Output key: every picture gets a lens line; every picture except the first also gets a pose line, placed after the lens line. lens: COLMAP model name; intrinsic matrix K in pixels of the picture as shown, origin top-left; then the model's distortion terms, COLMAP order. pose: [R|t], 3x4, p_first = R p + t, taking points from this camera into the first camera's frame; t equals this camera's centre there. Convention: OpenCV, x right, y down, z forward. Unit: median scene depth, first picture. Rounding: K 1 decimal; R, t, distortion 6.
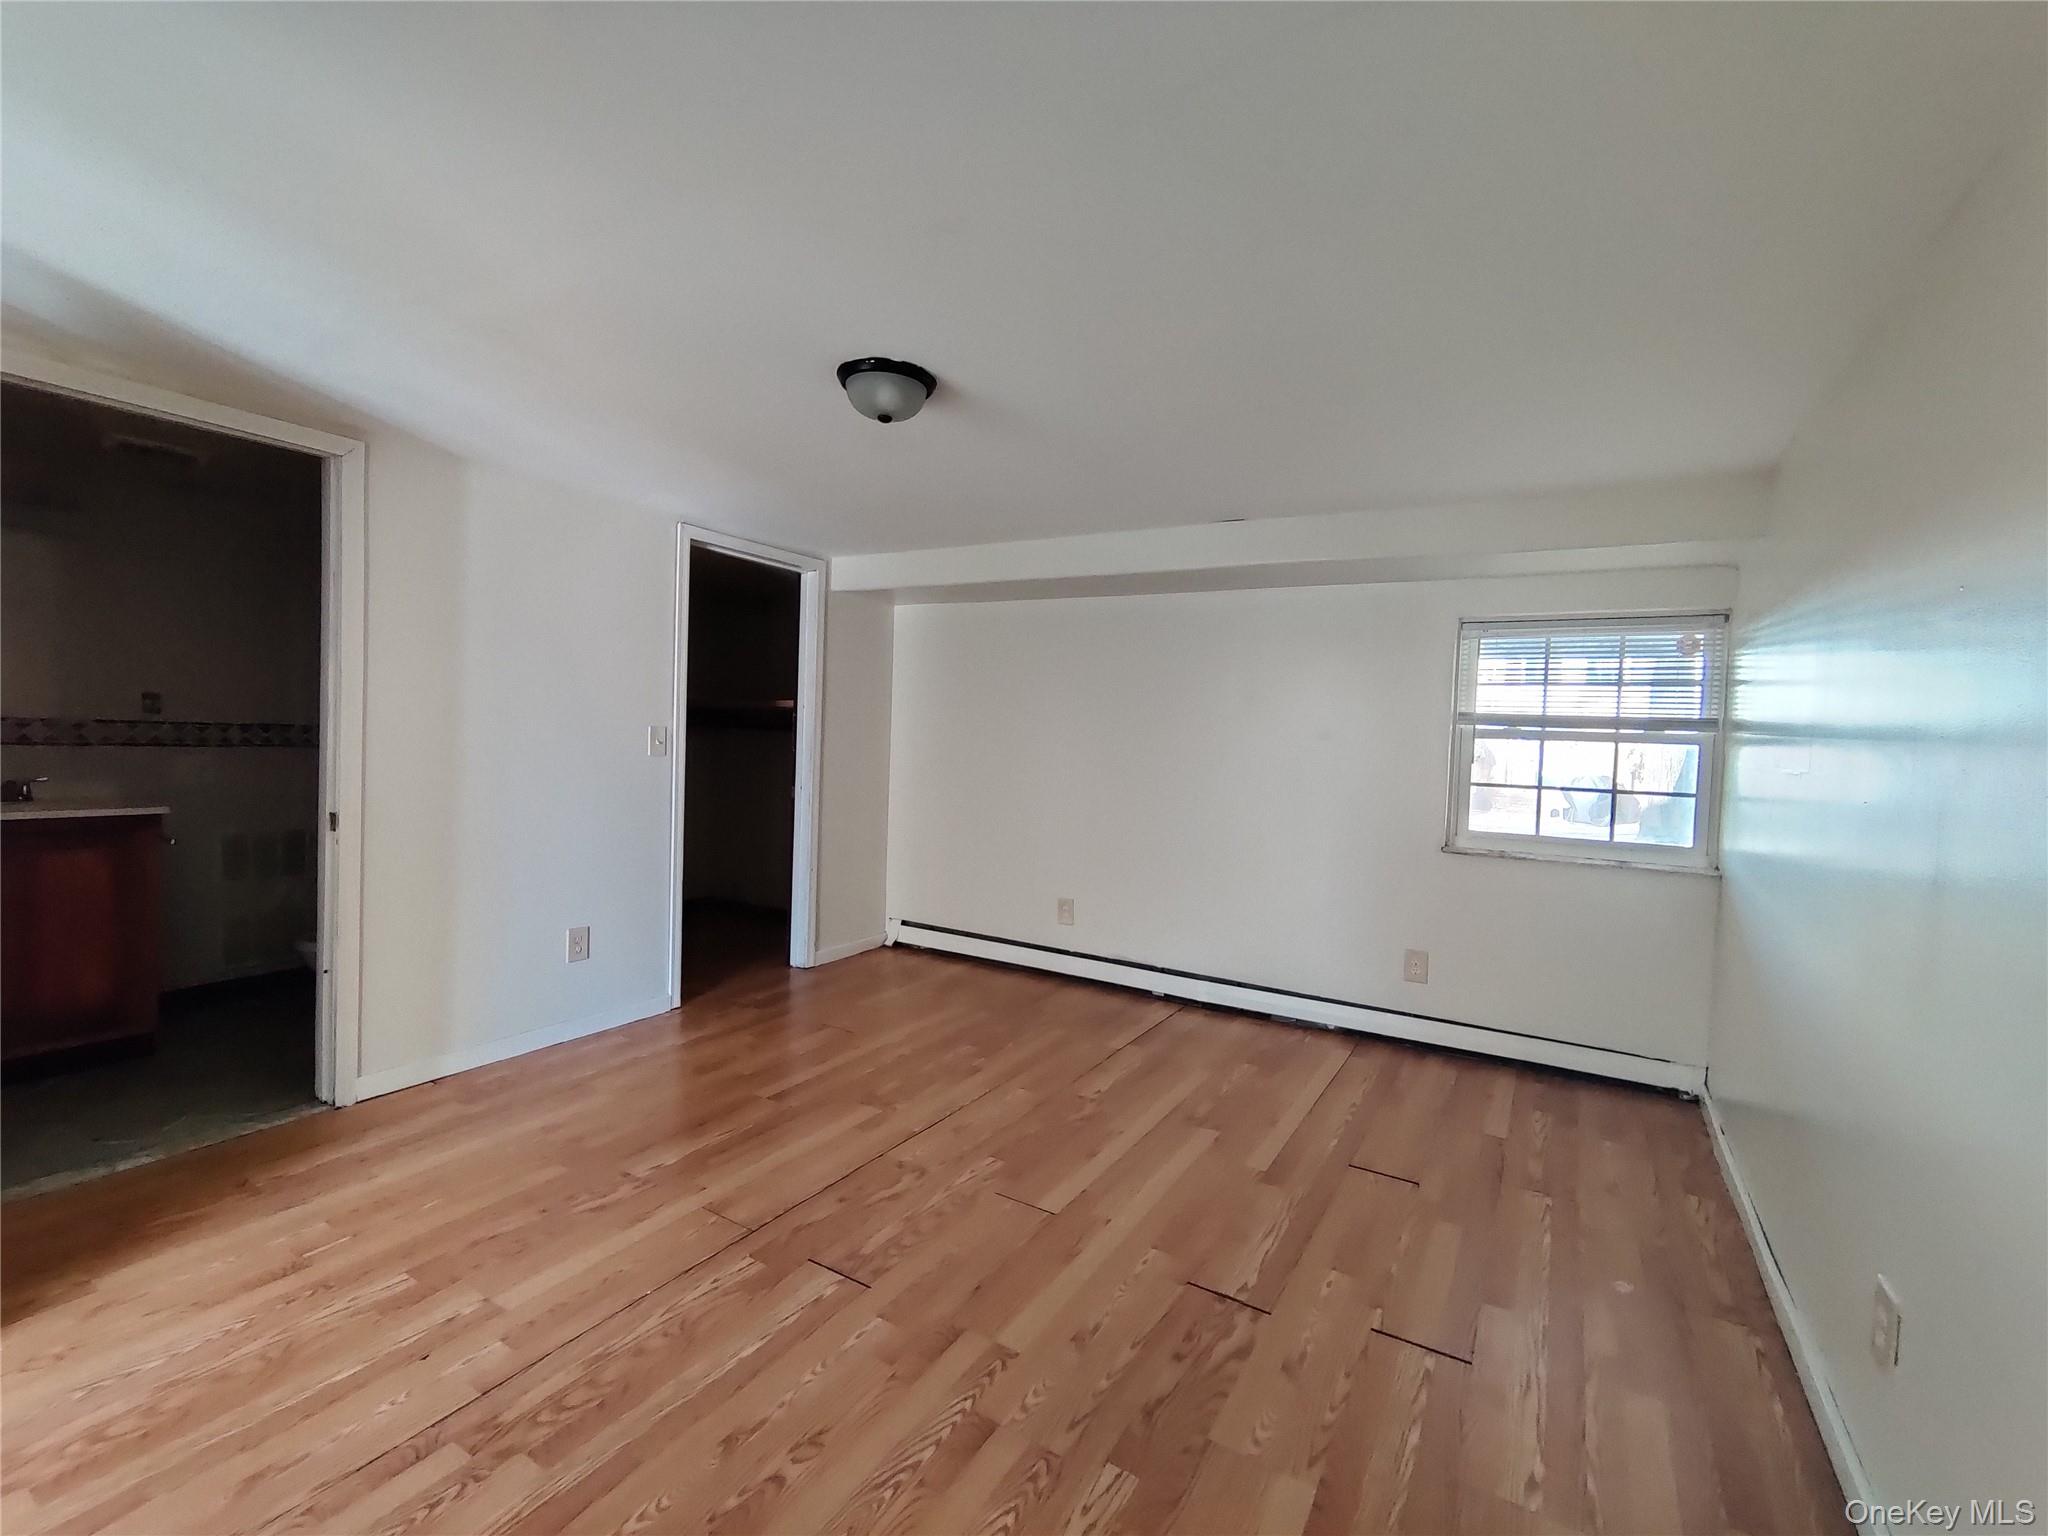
lens RADIAL K [[879.5, 0, 1025.8], [0, 879.5, 774.3], [0, 0, 1]] dist [-0.007316, 0.001792]
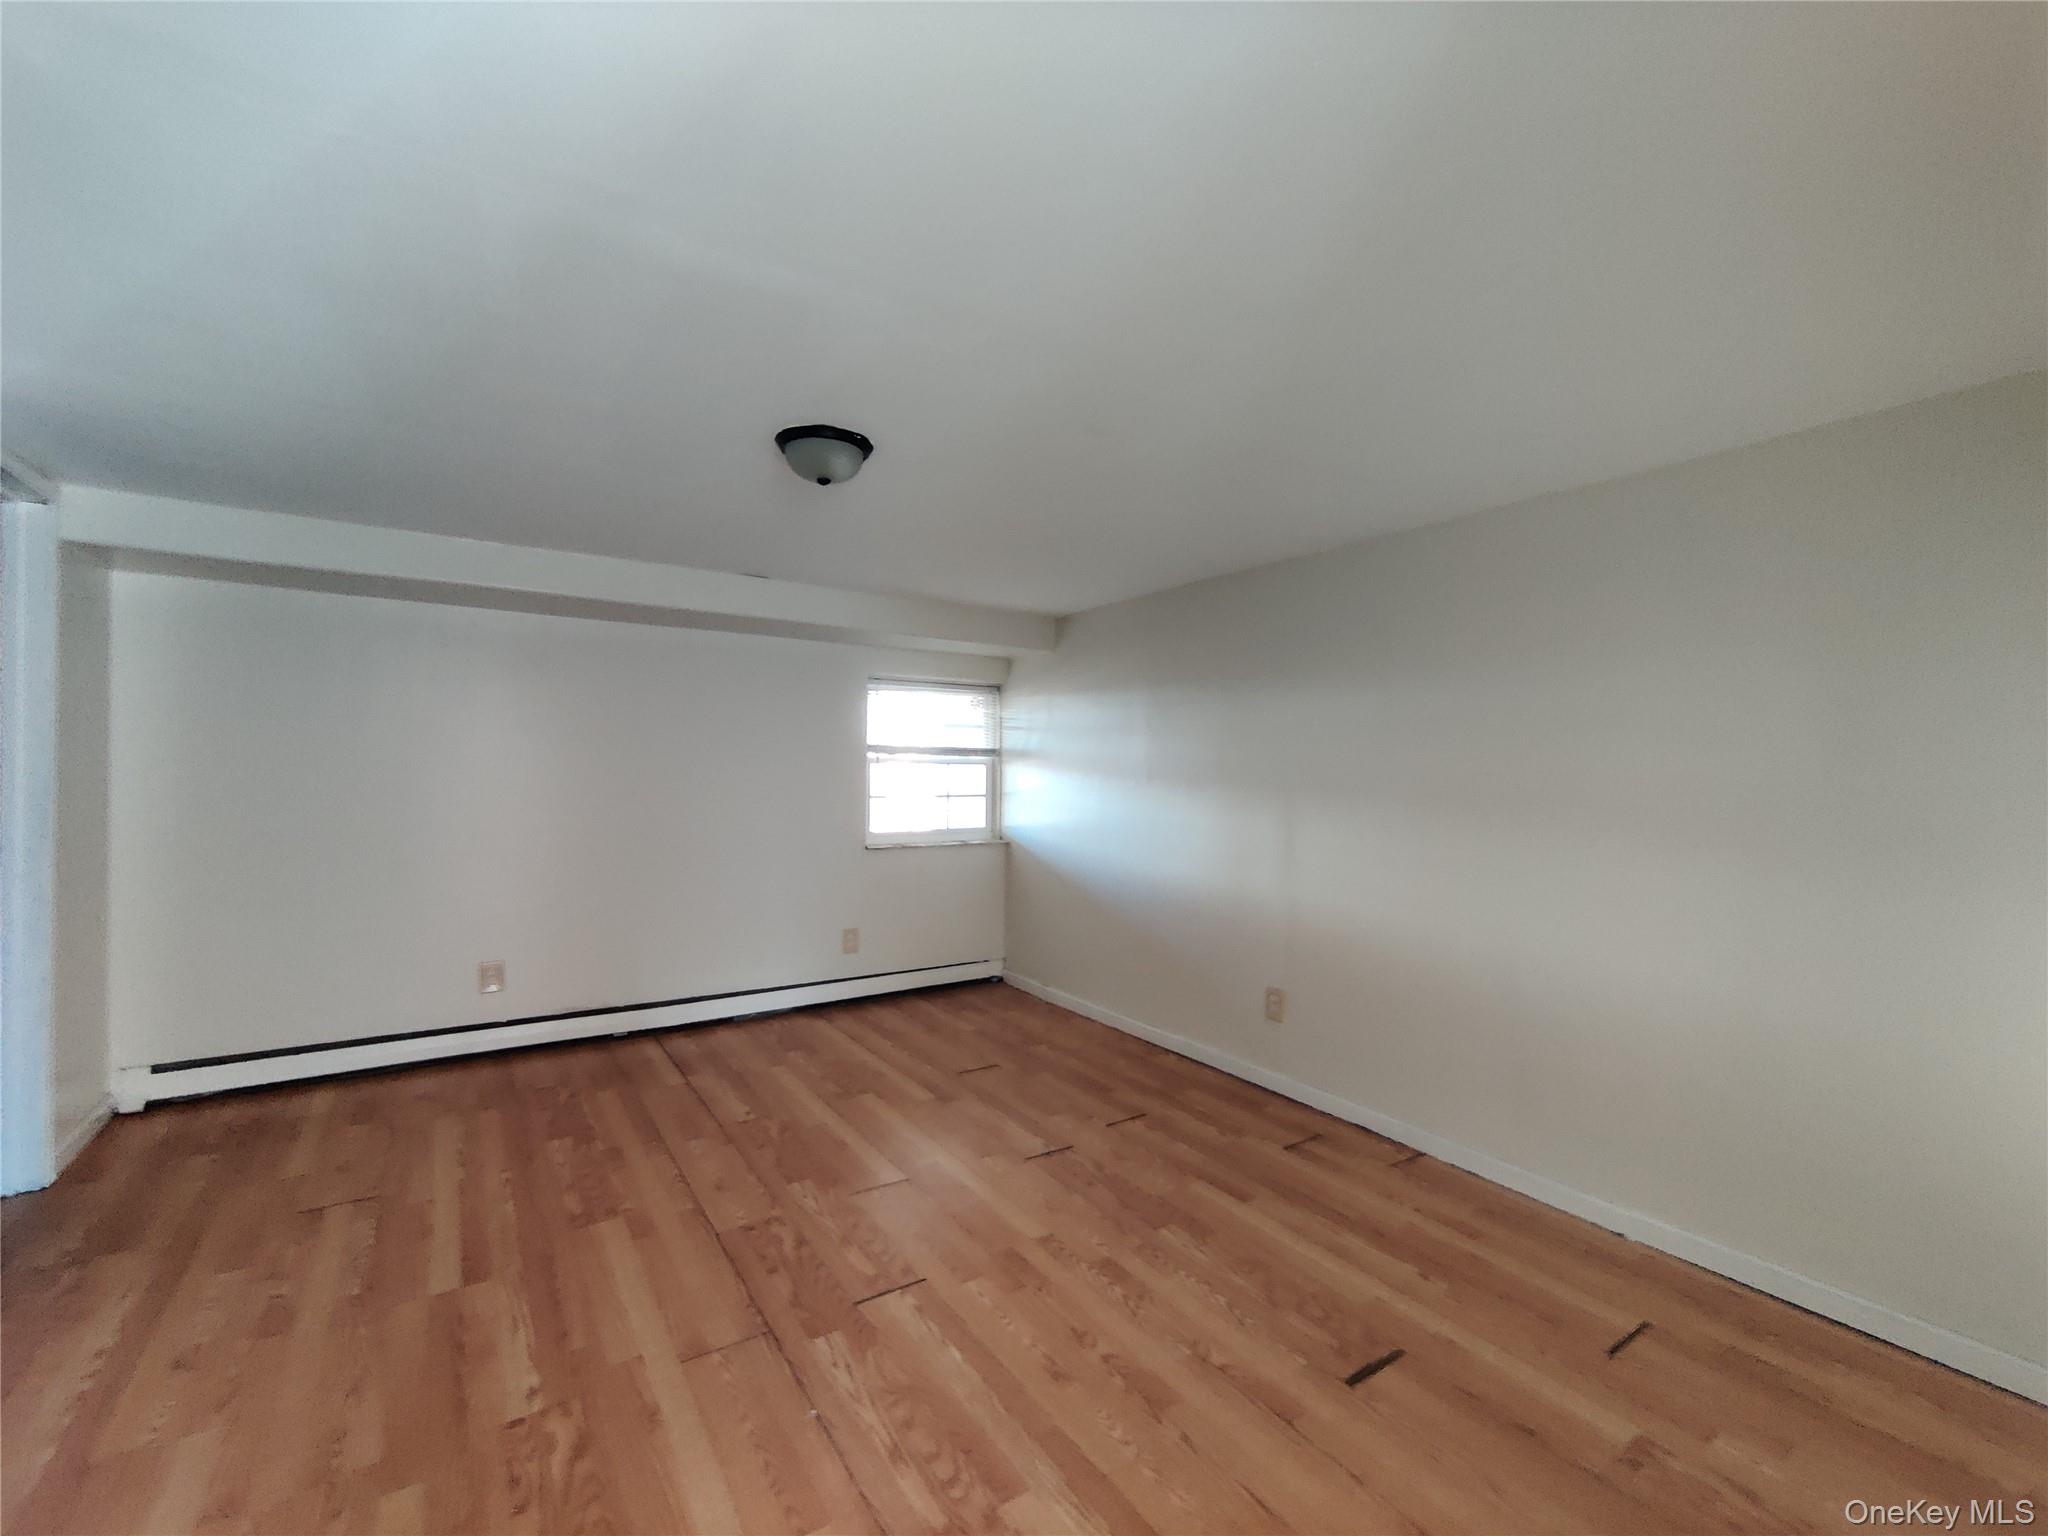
lens RADIAL K [[879.5, 0, 1014.5], [0, 879.5, 767.3], [0, 0, 1]] dist [-0.007316, 0.001792]
pose [[0.432222, -0.030767, 0.901242, -0.717546], [0.045771, 0.998878, 0.012149, -0.048060], [-0.900605, 0.036000, 0.433145, 0.250695]]
